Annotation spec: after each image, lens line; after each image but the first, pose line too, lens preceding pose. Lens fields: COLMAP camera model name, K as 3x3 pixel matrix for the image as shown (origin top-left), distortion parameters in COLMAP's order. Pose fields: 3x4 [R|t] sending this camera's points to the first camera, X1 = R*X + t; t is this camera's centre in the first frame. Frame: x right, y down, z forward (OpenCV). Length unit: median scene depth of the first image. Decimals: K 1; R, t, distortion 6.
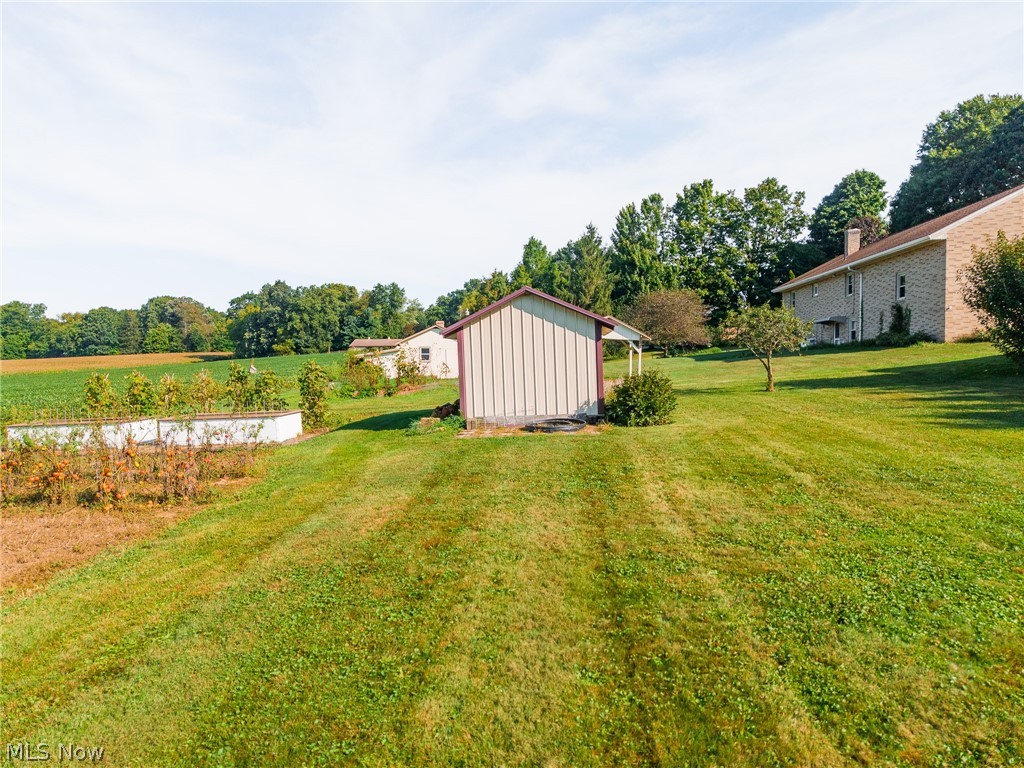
lens RADIAL K [[682.3, 0, 512.0], [0, 682.3, 384.0], [0, 0, 1]] dist [0.037917, -0.036449]
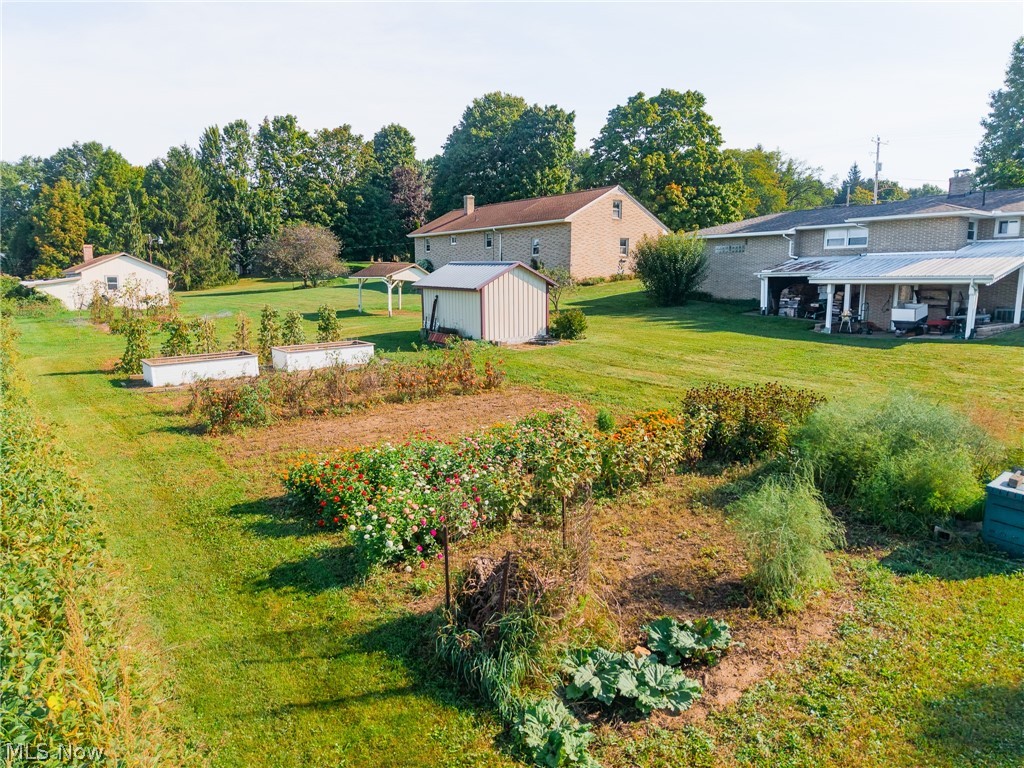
lens RADIAL K [[682.3, 0, 512.0], [0, 682.3, 384.0], [0, 0, 1]] dist [0.037917, -0.036449]
pose [[0.739474, -0.090036, 0.667137, -0.536392], [0.011798, 0.992597, 0.120882, -0.020816], [-0.673082, -0.081518, 0.735062, -0.127000]]
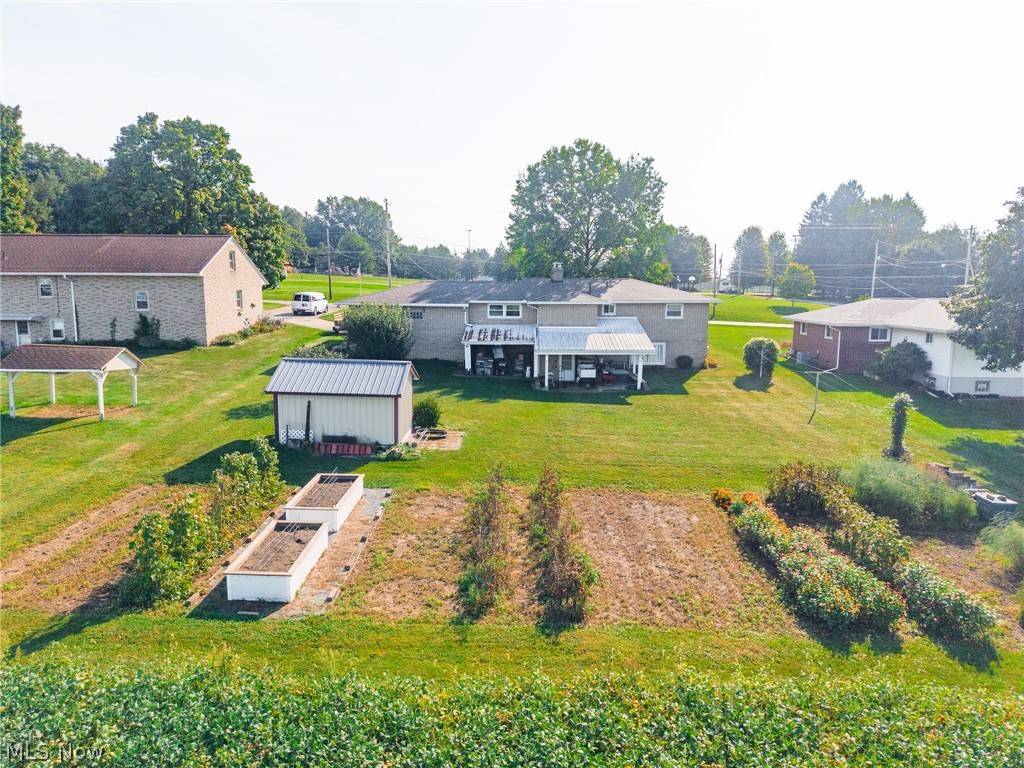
lens RADIAL K [[698.1, 0, 494.3], [0, 698.1, 356.9], [0, 0, 1]] dist [0.112596, -0.147126]
pose [[-0.054752, -0.099062, 0.993574, -0.830623], [0.024364, 0.994638, 0.100511, -0.155535], [-0.998203, 0.029711, -0.052045, 0.406328]]
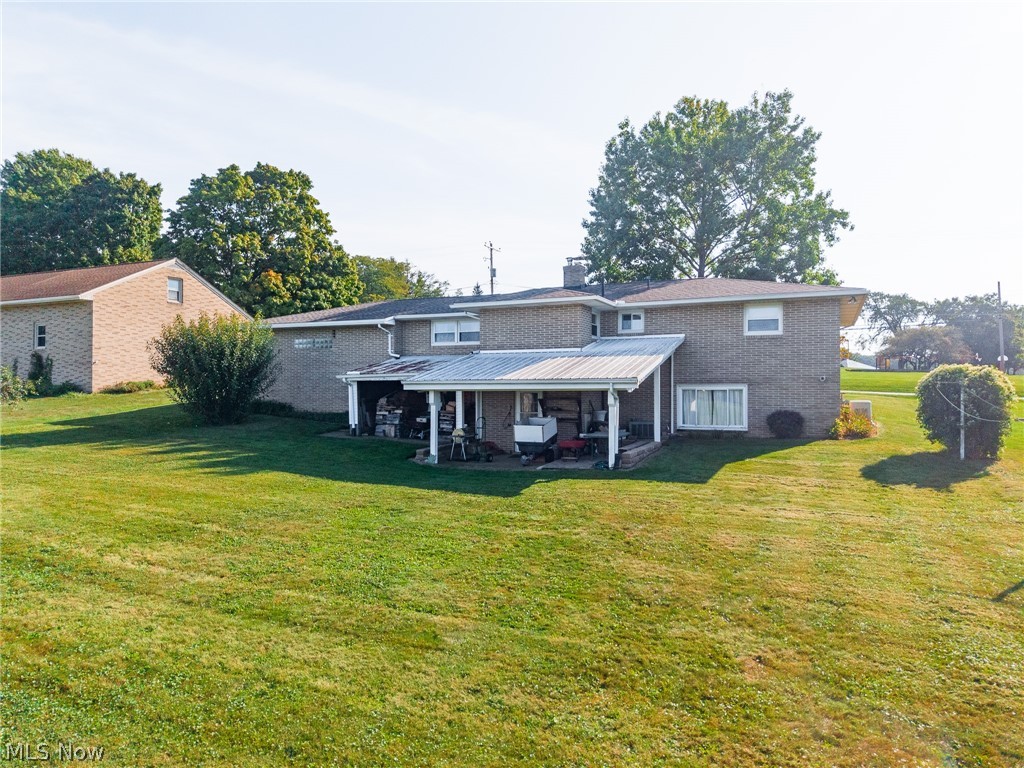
lens RADIAL K [[682.3, 0, 512.0], [0, 682.3, 384.0], [0, 0, 1]] dist [0.037917, -0.036449]
pose [[0.330571, 0.017754, 0.943614, -0.174452], [0.024271, 0.999332, -0.027305, -0.024667], [-0.943469, 0.031928, 0.329920, -0.005552]]
